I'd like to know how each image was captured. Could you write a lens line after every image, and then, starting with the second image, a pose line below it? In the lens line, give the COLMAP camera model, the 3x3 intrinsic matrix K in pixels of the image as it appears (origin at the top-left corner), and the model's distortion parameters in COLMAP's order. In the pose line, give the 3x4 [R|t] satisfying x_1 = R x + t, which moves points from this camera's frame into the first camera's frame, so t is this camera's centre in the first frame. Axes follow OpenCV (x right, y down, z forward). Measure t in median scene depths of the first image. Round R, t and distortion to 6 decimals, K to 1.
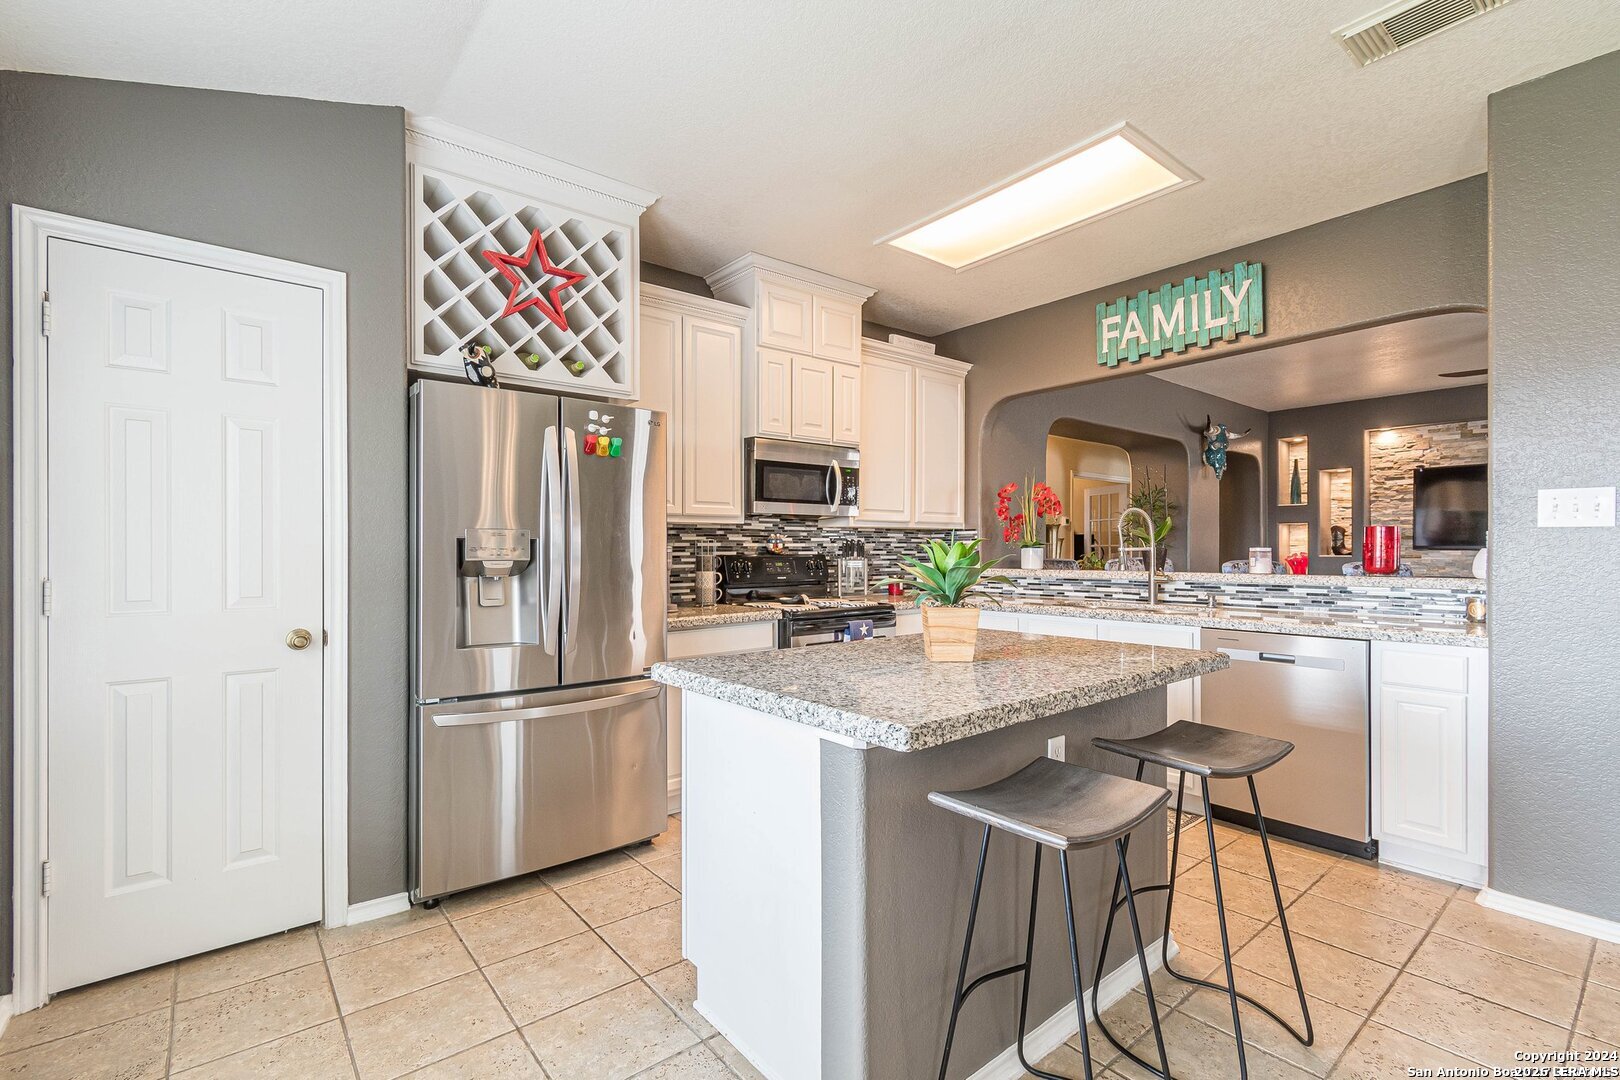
lens RADIAL K [[726.0, 0, 815.0], [0, 726.0, 547.3], [0, 0, 1]] dist [0.005417, -0.005976]
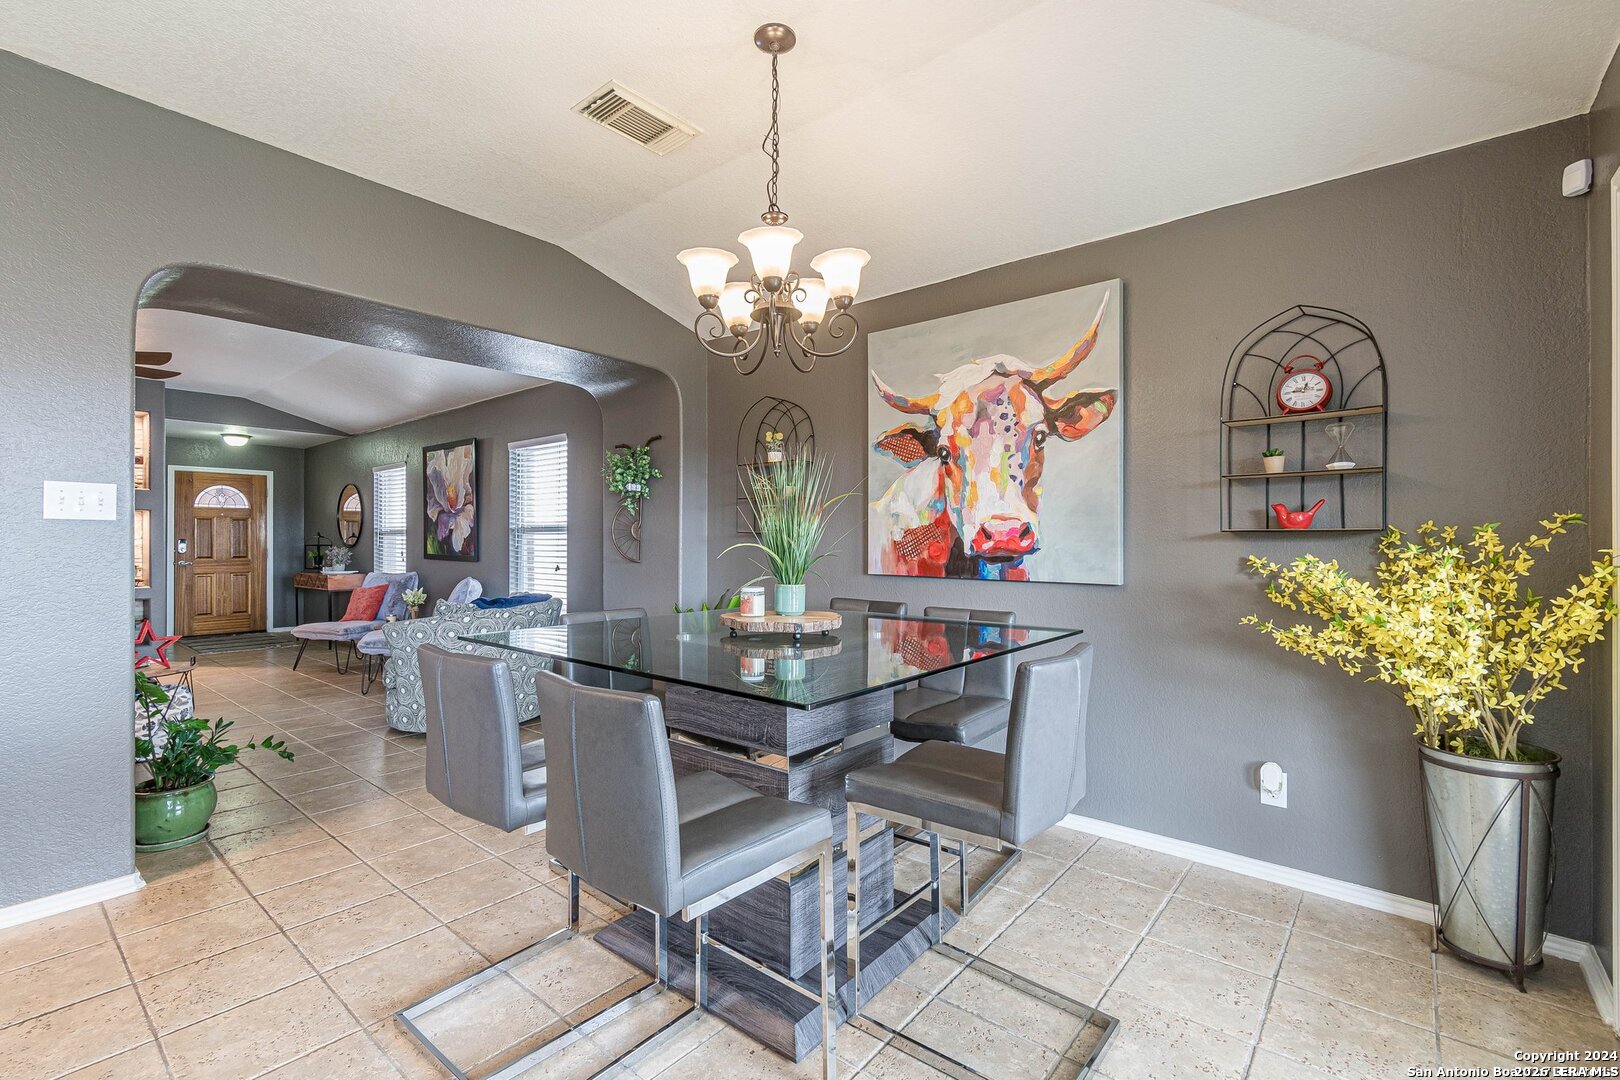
lens RADIAL K [[726.0, 0, 793.3], [0, 726.0, 536.5], [0, 0, 1]] dist [0.005417, -0.005976]
pose [[-0.177271, 0.006369, 0.984141, -0.100548], [-0.002595, 0.999973, -0.006938, 0.000676], [-0.984159, -0.003784, -0.177250, 0.106261]]
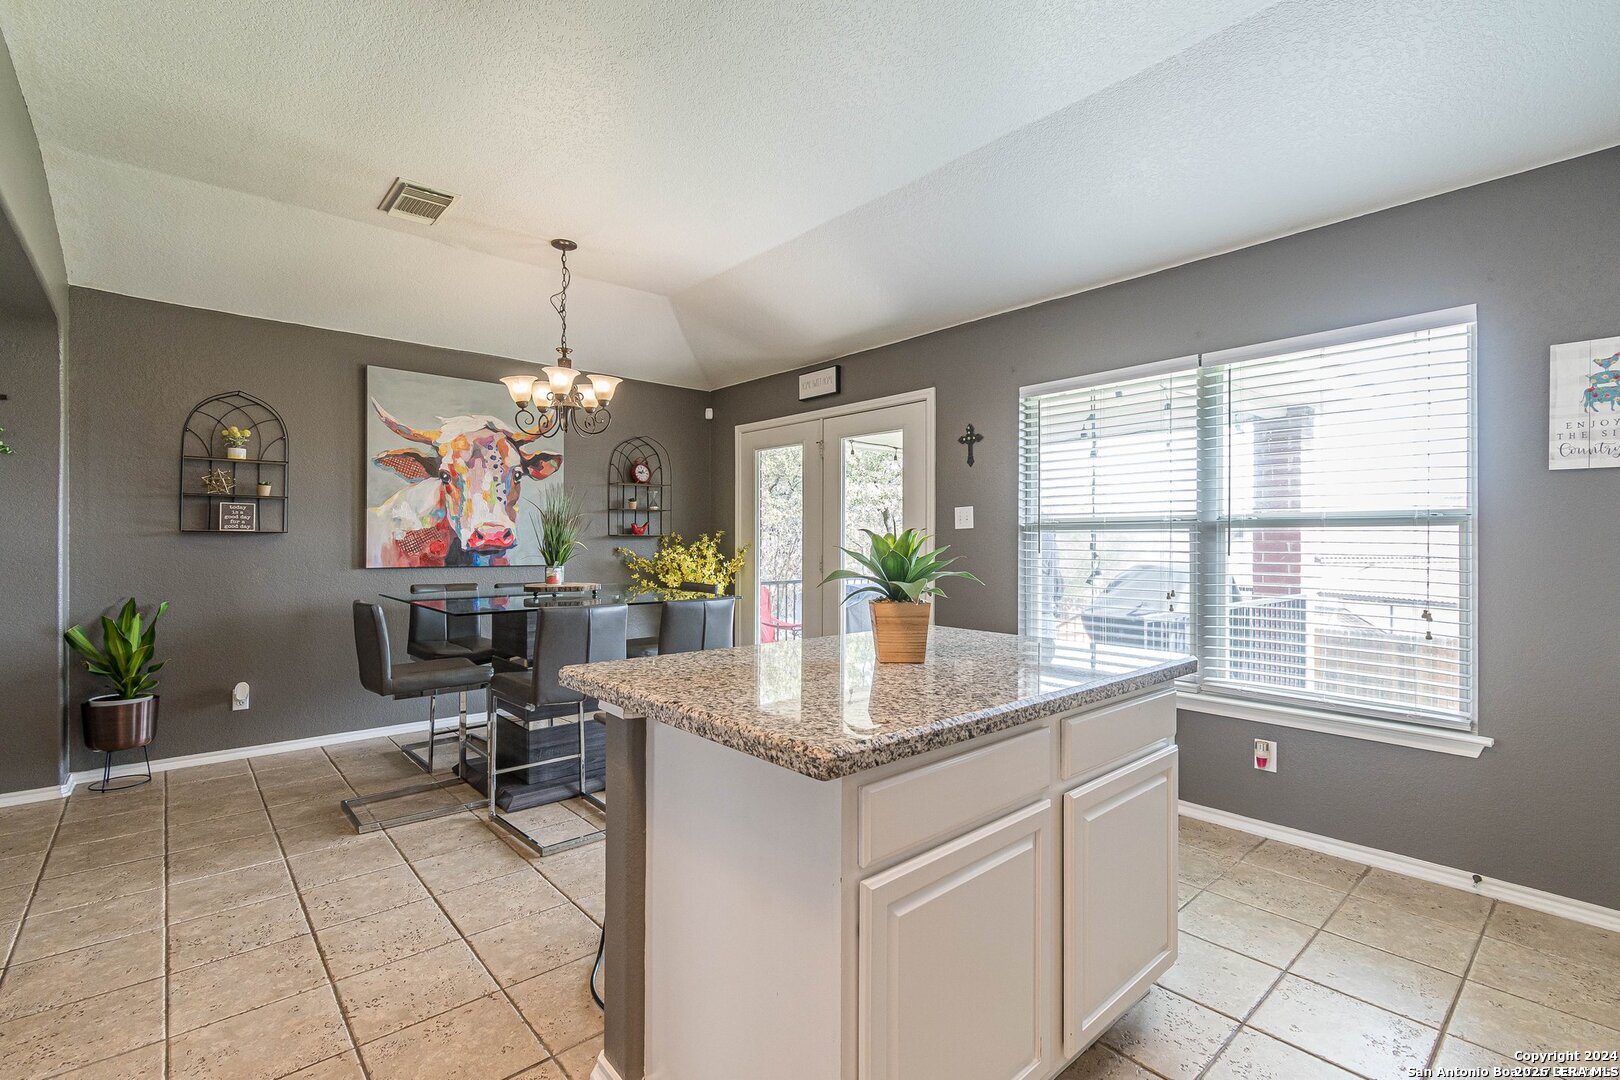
lens RADIAL K [[726.0, 0, 810.5], [0, 726.0, 540.0], [0, 0, 1]] dist [0.005417, -0.005976]
pose [[-0.999112, 0.000084, -0.042141, 0.173783], [0.000209, 0.999996, -0.002961, 0.003133], [0.042140, -0.002967, -0.999107, 0.989680]]
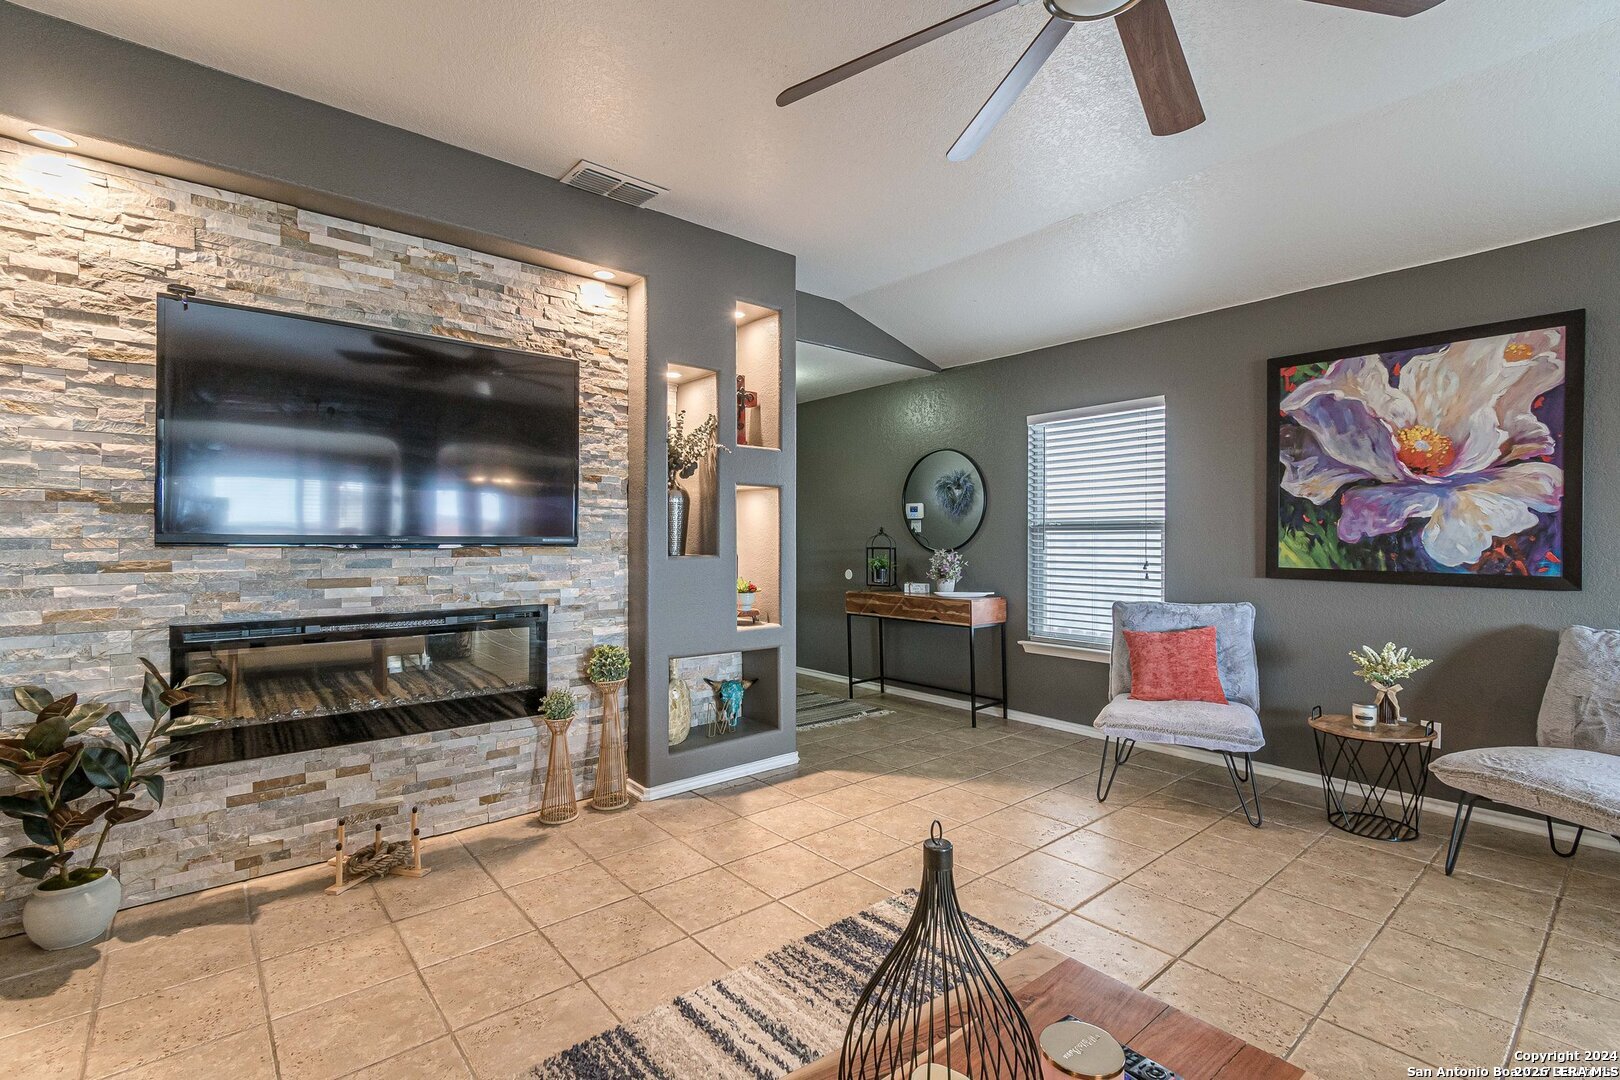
lens RADIAL K [[726.0, 0, 794.9], [0, 726.0, 542.9], [0, 0, 1]] dist [0.005417, -0.005976]
pose [[-0.009915, -0.003519, 0.999945, 0.934179], [-0.002641, 0.999990, 0.003493, 0.000503], [-0.999947, -0.002606, -0.009924, 1.346394]]
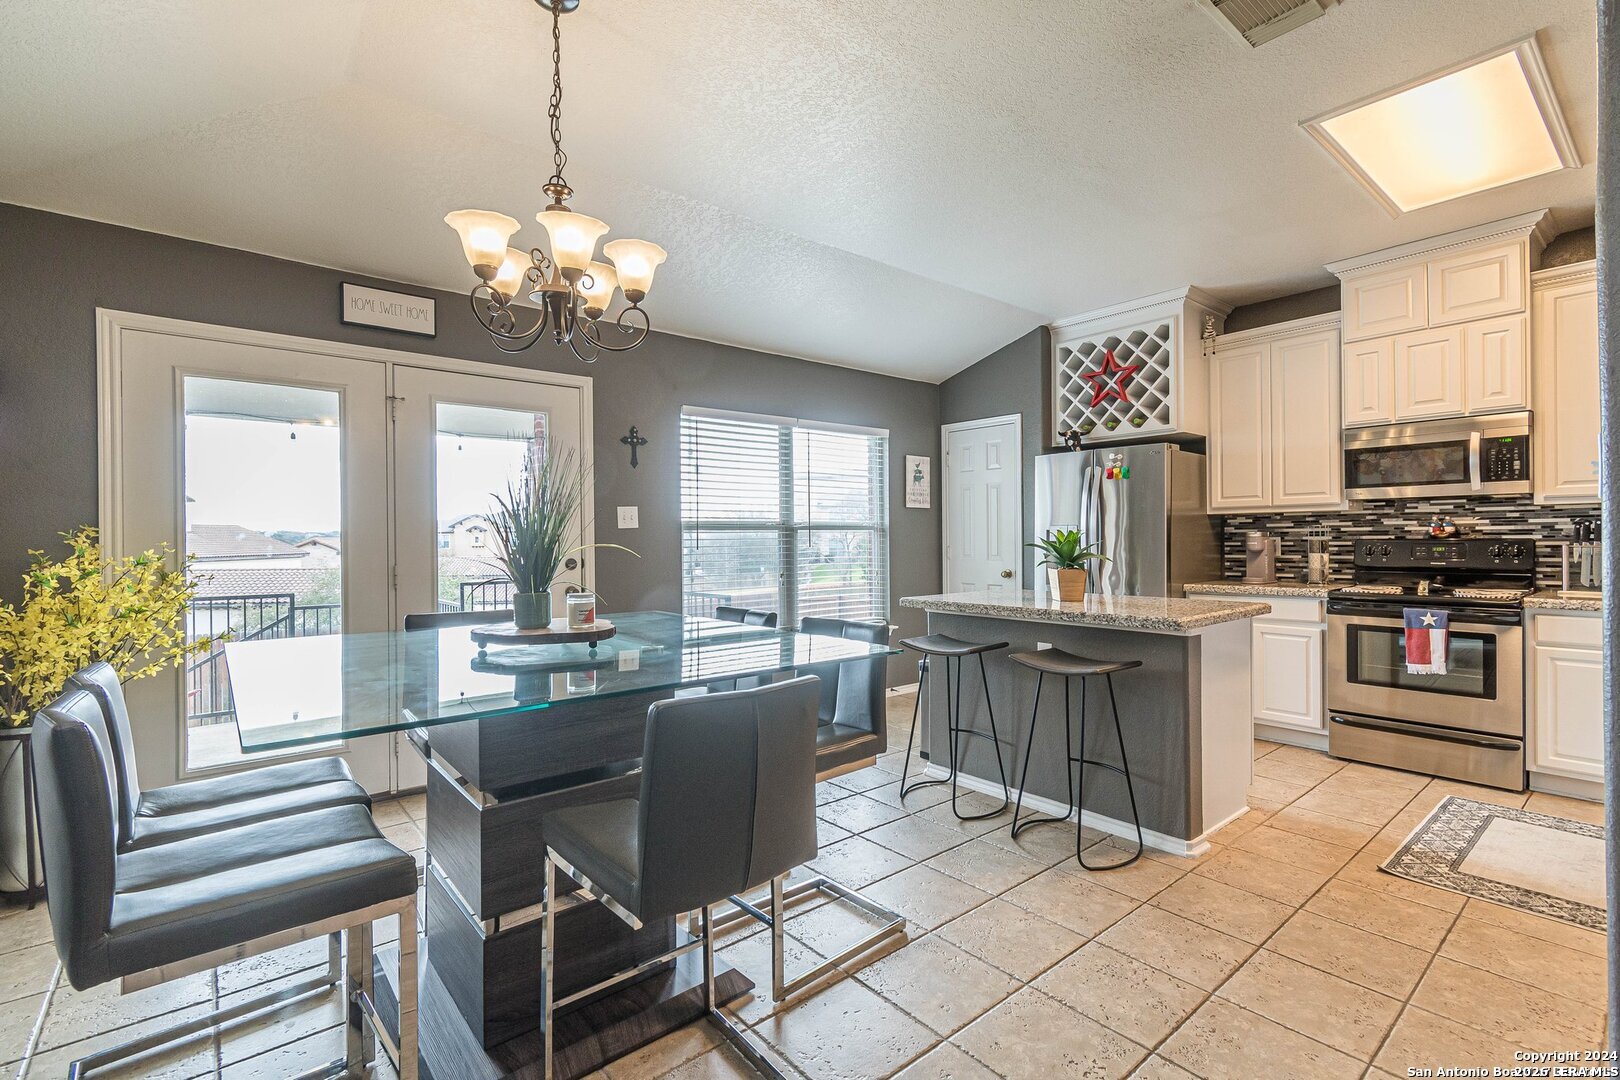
lens RADIAL K [[726.0, 0, 796.5], [0, 726.0, 533.7], [0, 0, 1]] dist [0.005417, -0.005976]
pose [[0.003761, -0.001666, -0.999992, 0.982348], [0.009971, 0.999949, -0.001628, -0.003915], [0.999943, -0.009965, 0.003777, 0.183708]]
